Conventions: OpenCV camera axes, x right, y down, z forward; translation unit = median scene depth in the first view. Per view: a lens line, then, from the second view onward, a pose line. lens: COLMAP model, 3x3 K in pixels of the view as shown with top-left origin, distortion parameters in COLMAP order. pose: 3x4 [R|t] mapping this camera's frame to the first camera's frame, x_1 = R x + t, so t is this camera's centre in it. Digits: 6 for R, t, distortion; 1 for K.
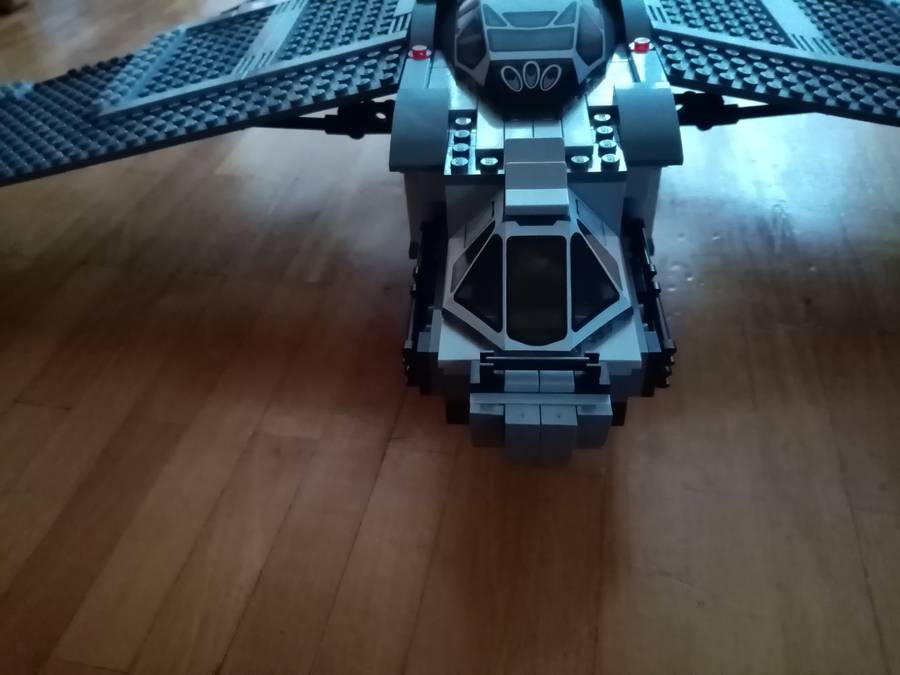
lens RADIAL K [[735.3, 0, 450.0], [0, 735.3, 337.5], [0, 0, 1]] dist [-0.001003, -0.008794]
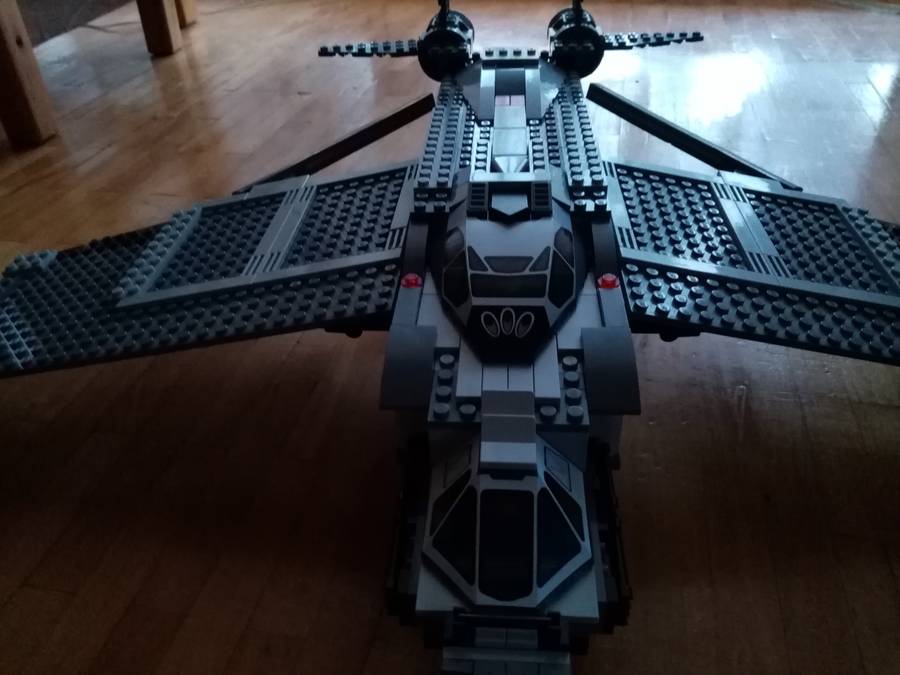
lens RADIAL K [[724.5, 0, 450.0], [0, 724.5, 337.5], [0, 0, 1]] dist [0.078595, -0.177208]
pose [[0.999735, 0.022758, 0.003468, 0.017993], [-0.022305, 0.994864, -0.098734, -0.219278], [-0.005698, 0.098630, 0.995108, -0.107751]]
